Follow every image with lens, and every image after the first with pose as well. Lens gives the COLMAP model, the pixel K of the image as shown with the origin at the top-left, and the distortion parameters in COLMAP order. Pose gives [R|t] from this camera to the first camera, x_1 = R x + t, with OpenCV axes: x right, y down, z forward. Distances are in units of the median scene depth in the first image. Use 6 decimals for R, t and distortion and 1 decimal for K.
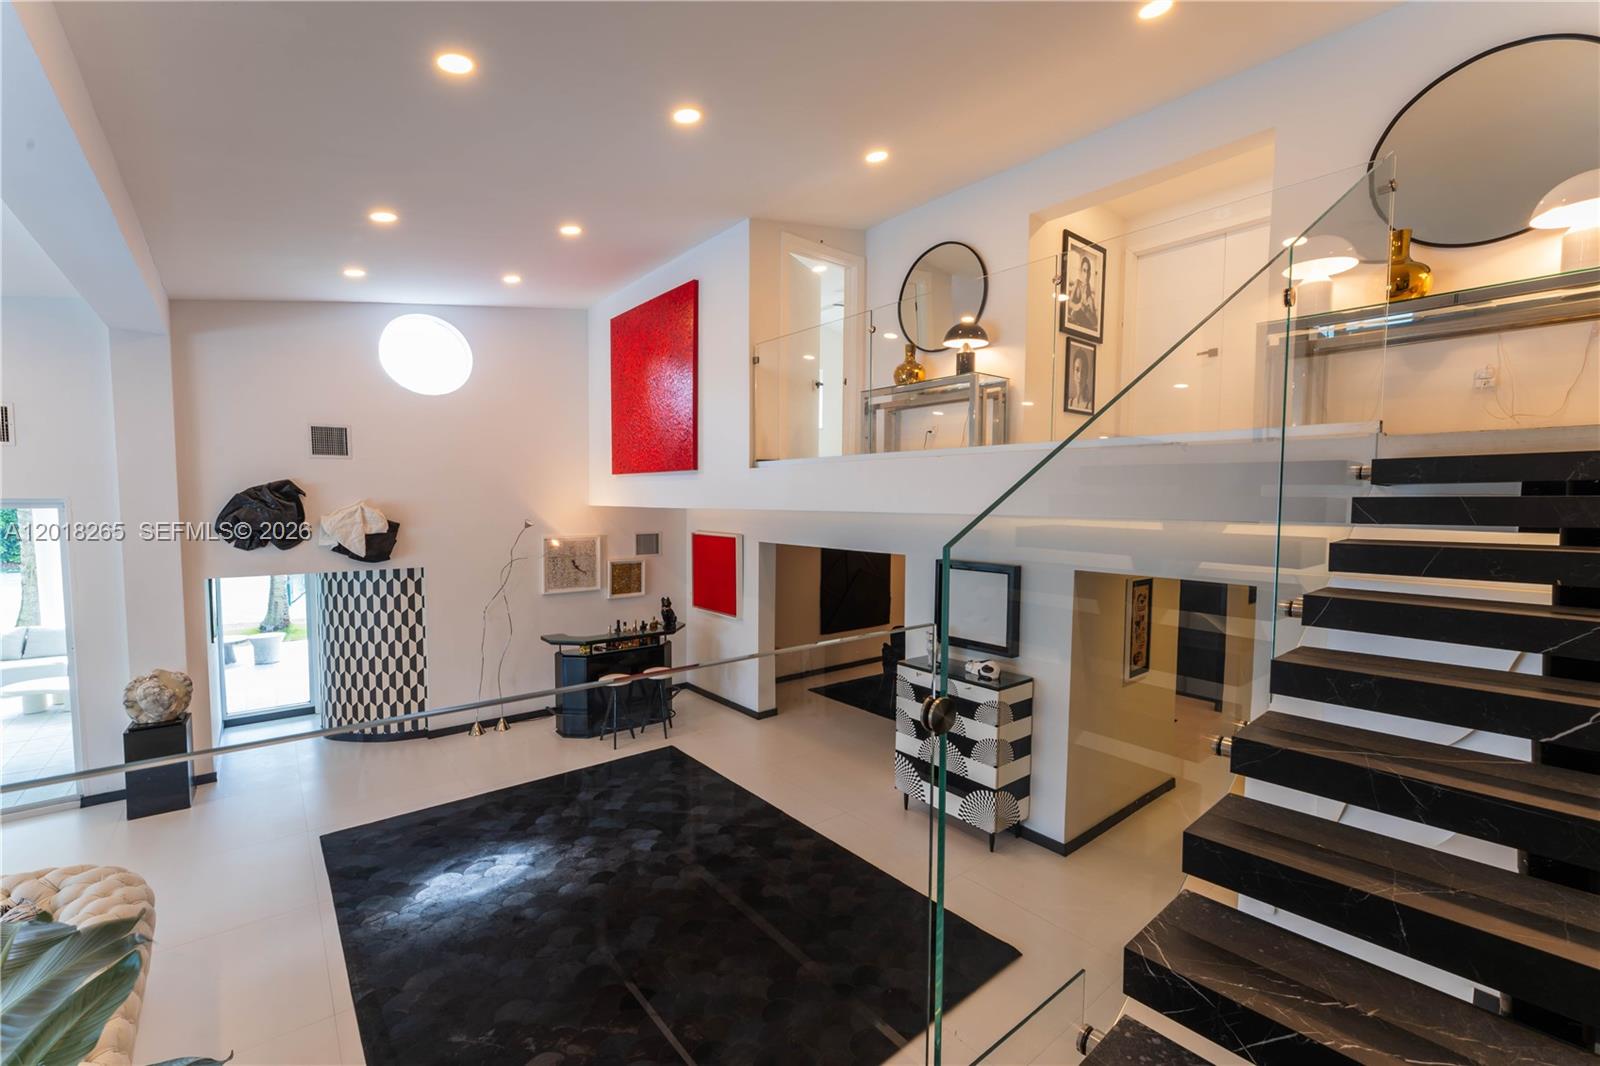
lens RADIAL K [[668.7, 0, 802.5], [0, 668.7, 538.1], [0, 0, 1]] dist [0.002838, 0.000196]
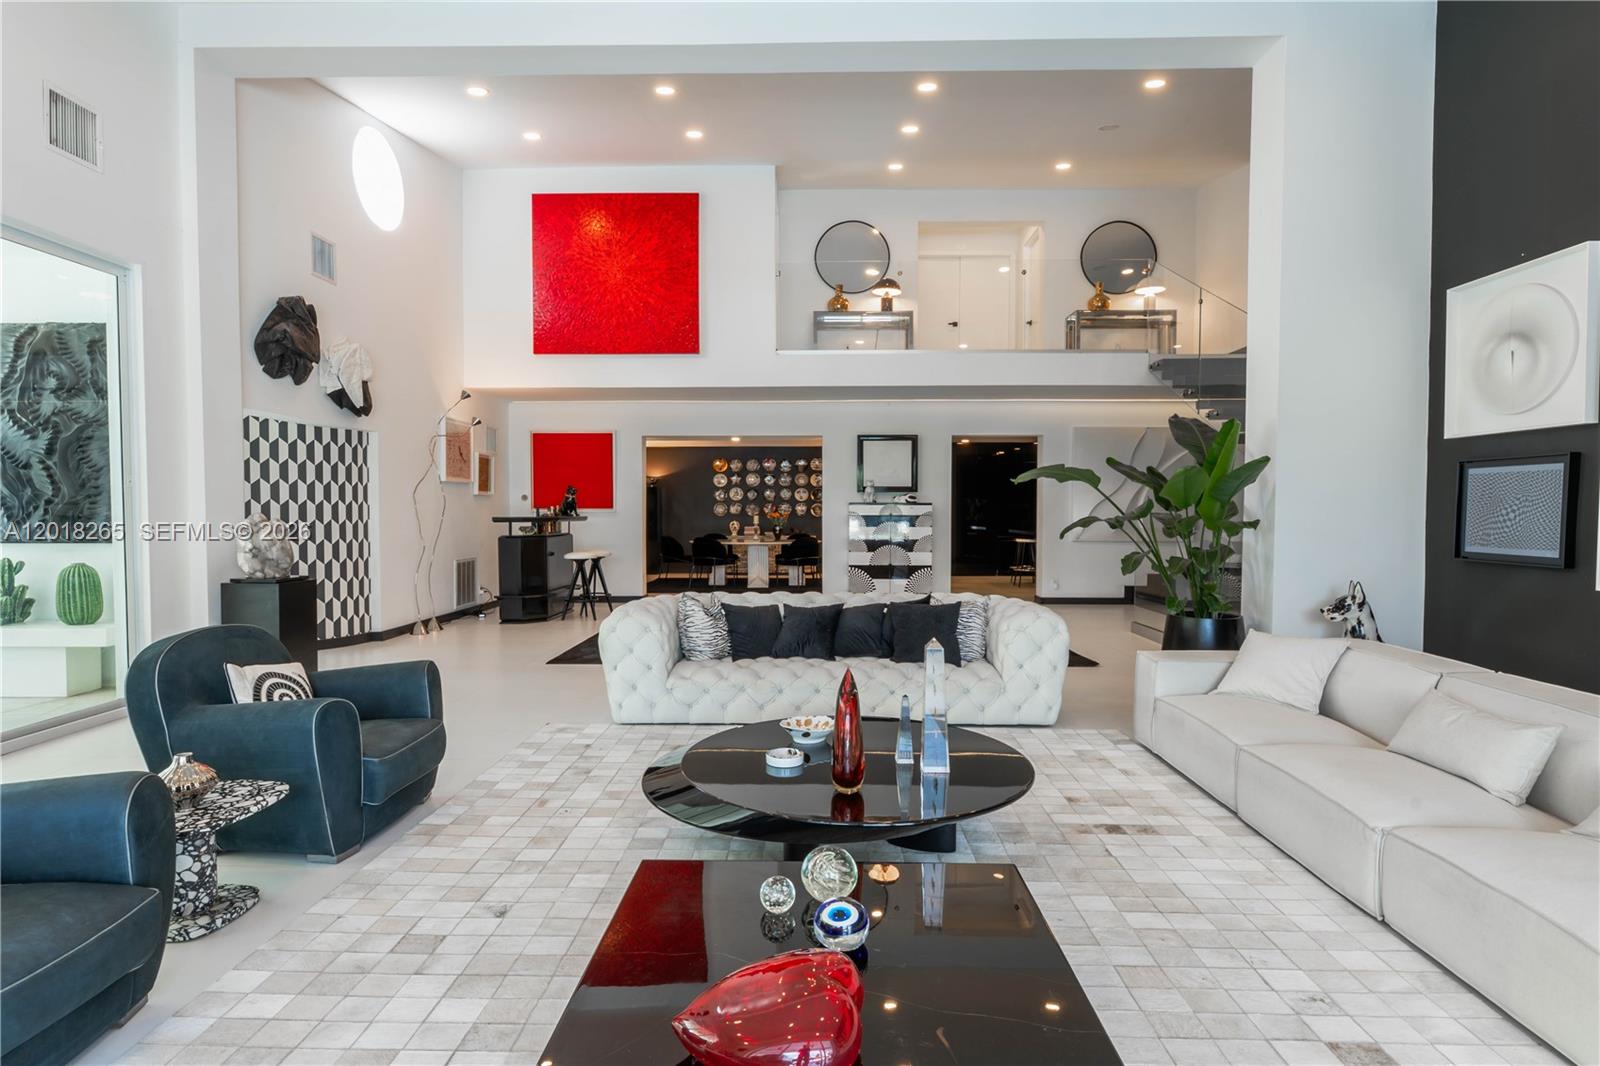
lens RADIAL K [[811.3, 0, 799.4], [0, 811.3, 532.1], [0, 0, 1]] dist [-0.001645, -0.000022]
pose [[0.663741, -0.028568, 0.747416, -1.297654], [0.046798, 0.998899, -0.003379, 0.261730], [-0.746497, 0.037221, 0.664347, -0.081056]]
